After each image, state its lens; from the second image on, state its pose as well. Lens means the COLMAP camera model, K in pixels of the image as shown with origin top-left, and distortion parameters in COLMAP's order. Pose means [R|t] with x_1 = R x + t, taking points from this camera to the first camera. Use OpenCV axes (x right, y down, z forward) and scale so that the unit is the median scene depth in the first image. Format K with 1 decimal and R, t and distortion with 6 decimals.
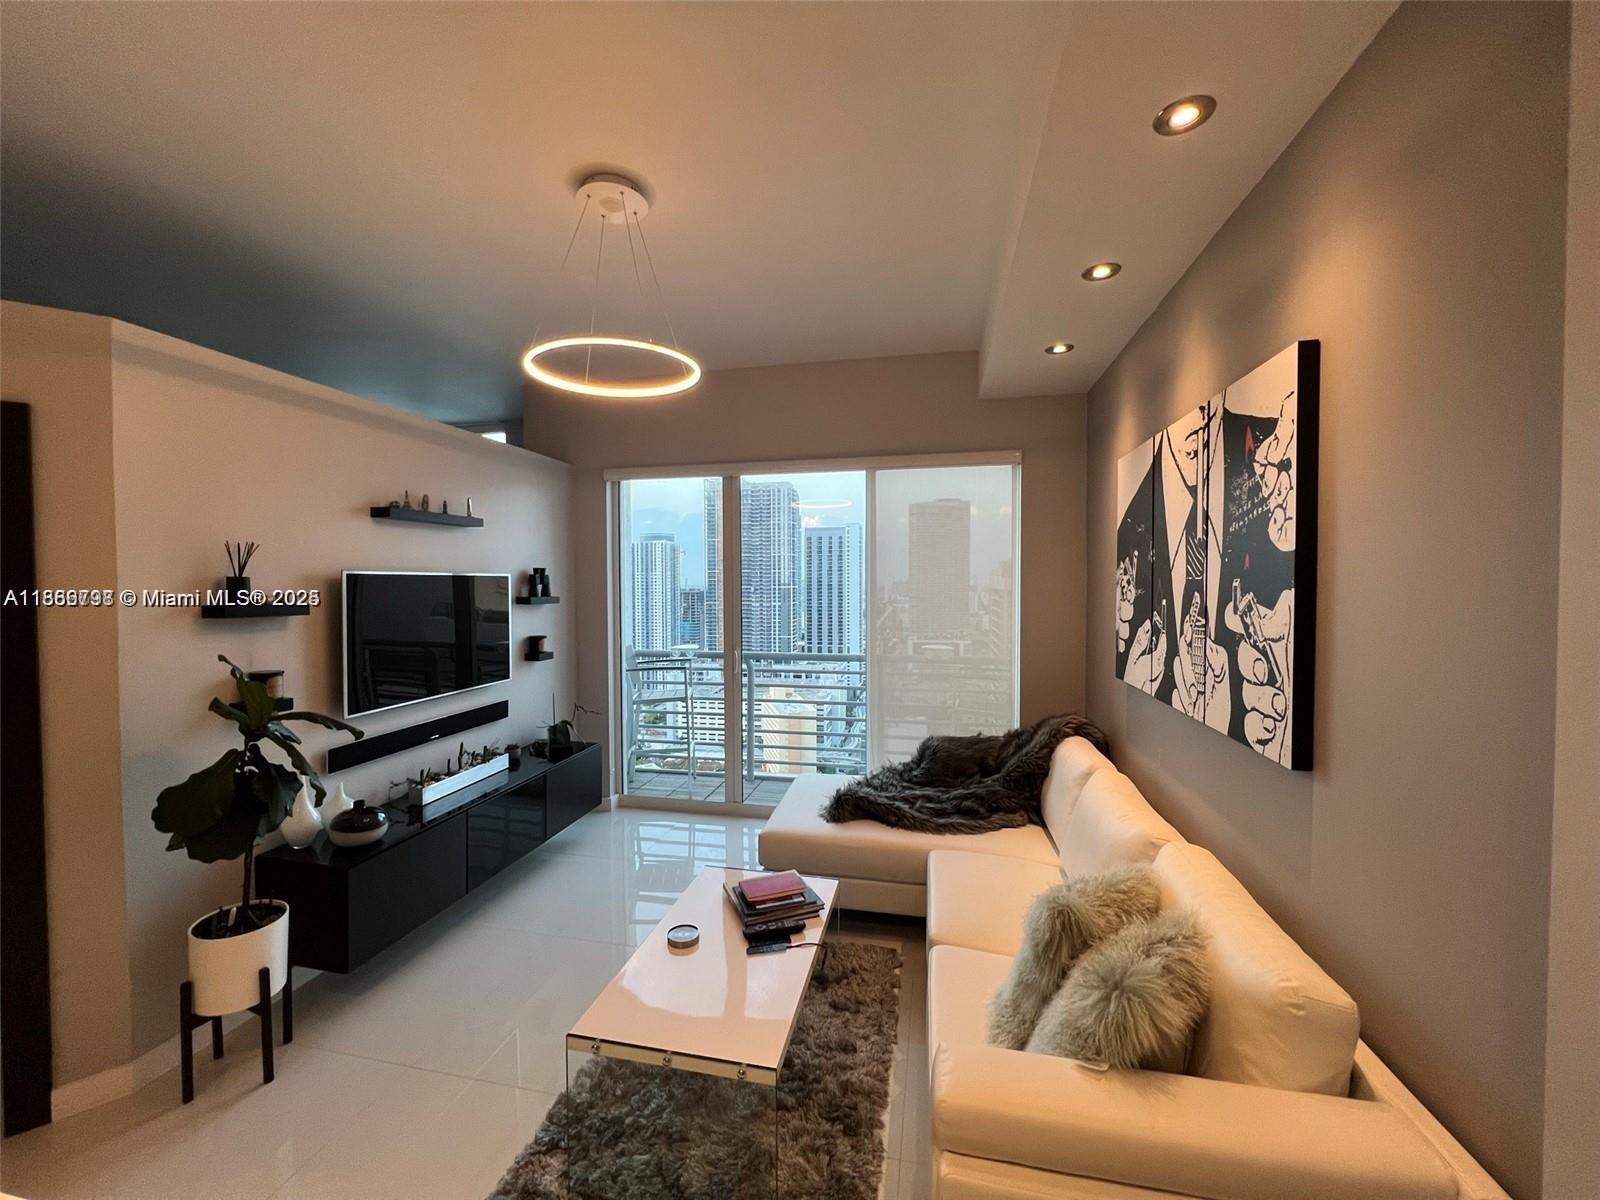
lens RADIAL K [[642.2, 0, 797.6], [0, 642.2, 600.1], [0, 0, 1]] dist [0.000563, 0.000273]
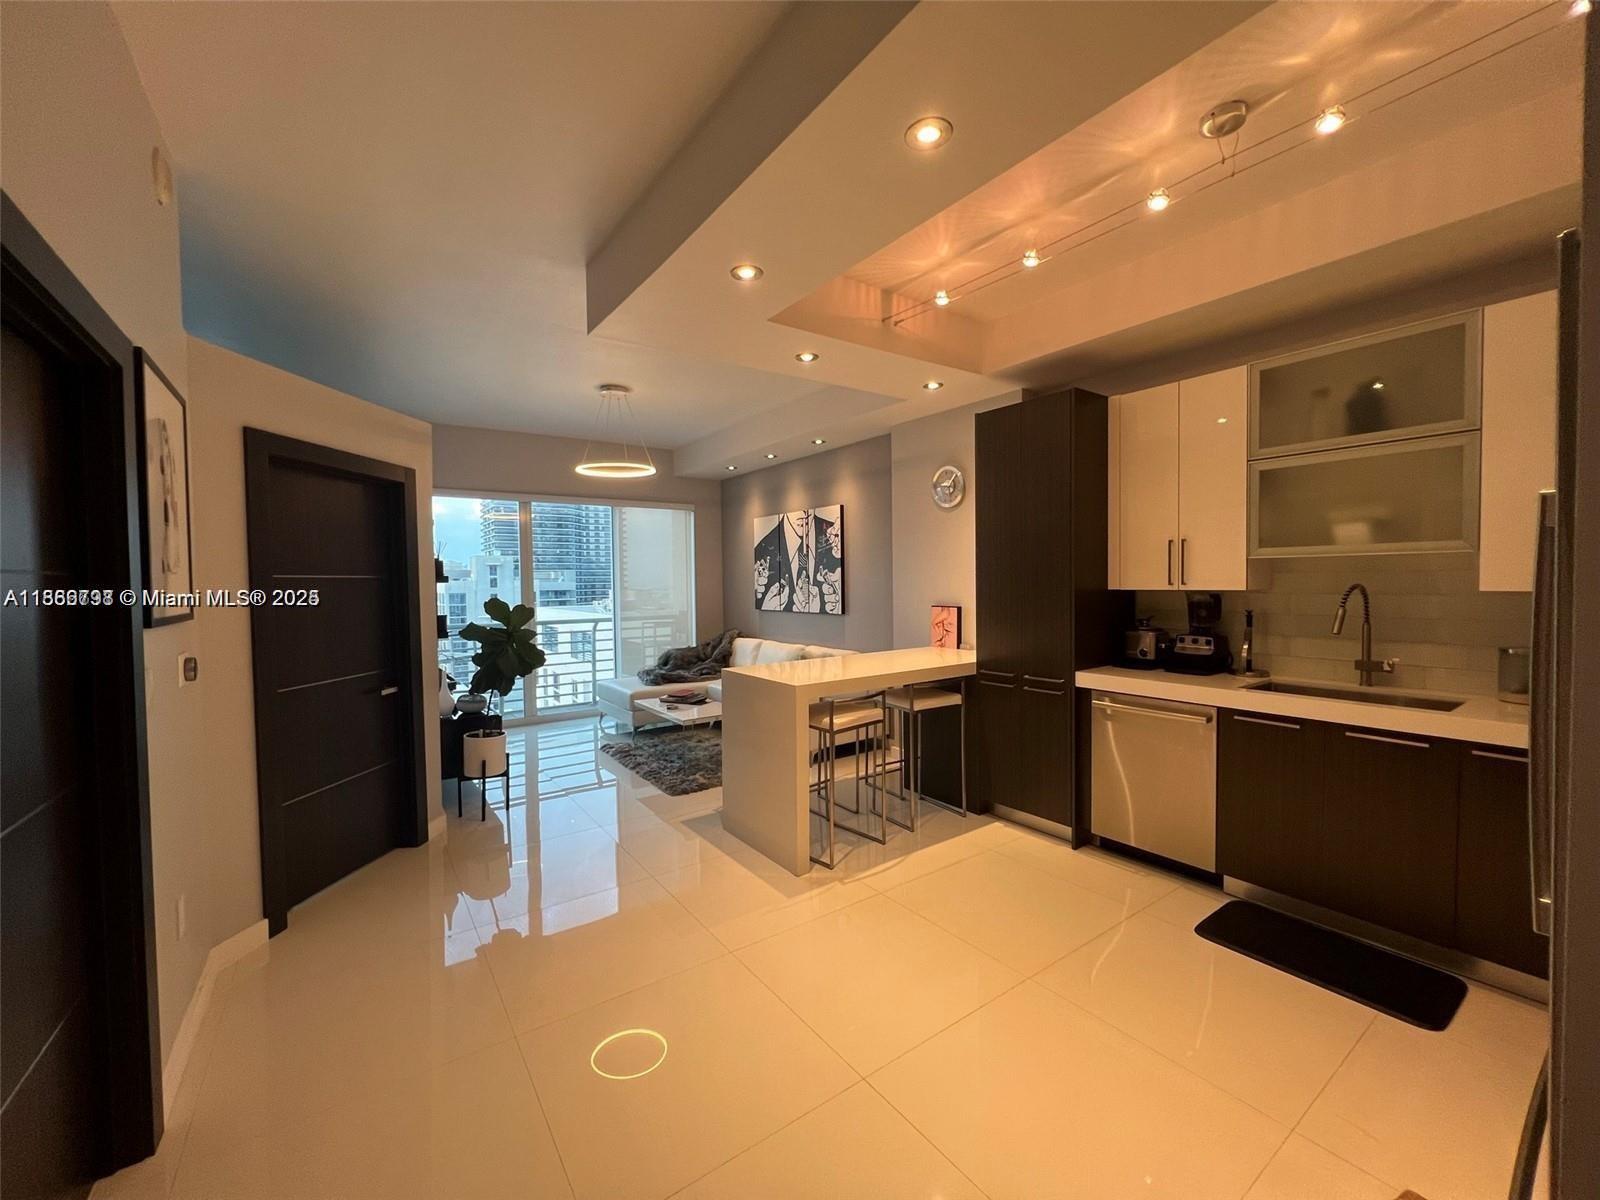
lens RADIAL K [[642.2, 0, 801.4], [0, 642.2, 601.0], [0, 0, 1]] dist [0.000563, 0.000273]
pose [[0.670853, -0.028756, 0.741033, -1.564335], [0.031949, 0.999441, 0.009861, 0.096013], [-0.740902, 0.017060, 0.671397, -0.986555]]
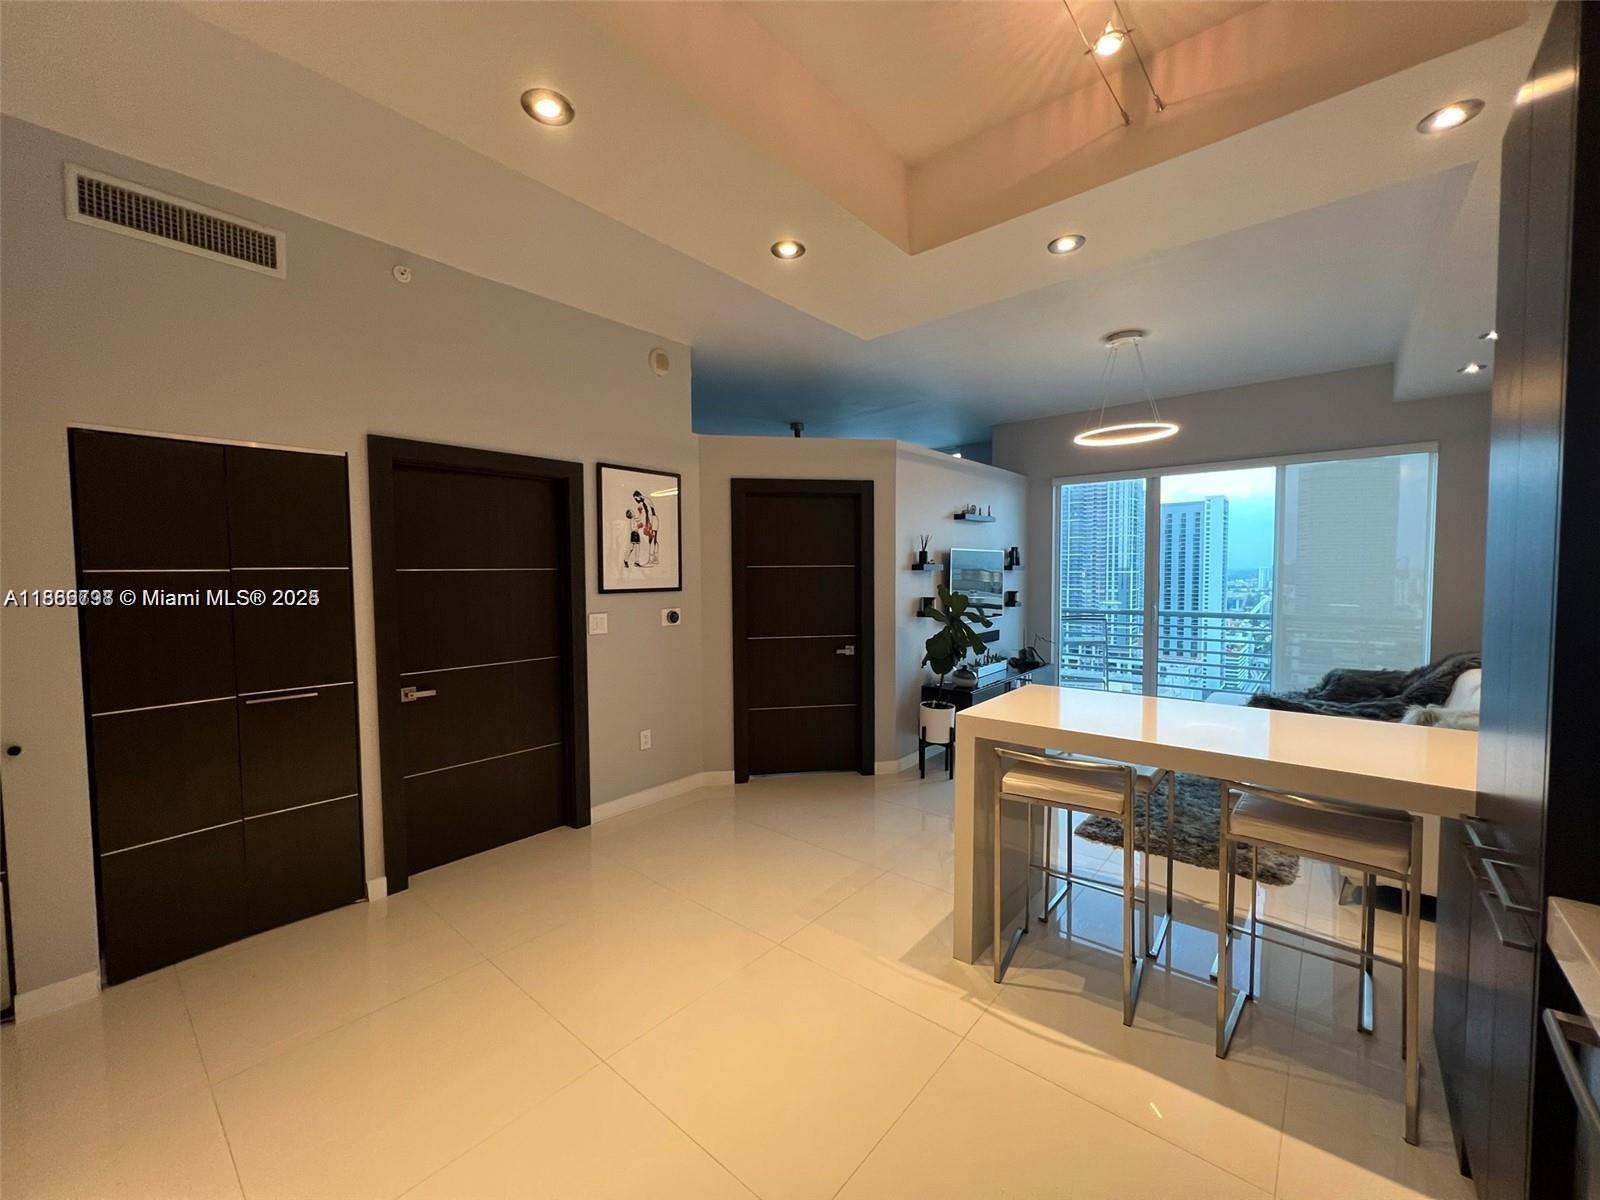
lens RADIAL K [[642.2, 0, 796.2], [0, 642.2, 596.8], [0, 0, 1]] dist [0.000563, 0.000273]
pose [[0.882942, 0.017980, -0.469138, -0.252416], [-0.009549, 0.999747, 0.020343, 0.078080], [0.469385, -0.013481, 0.882891, -1.111911]]
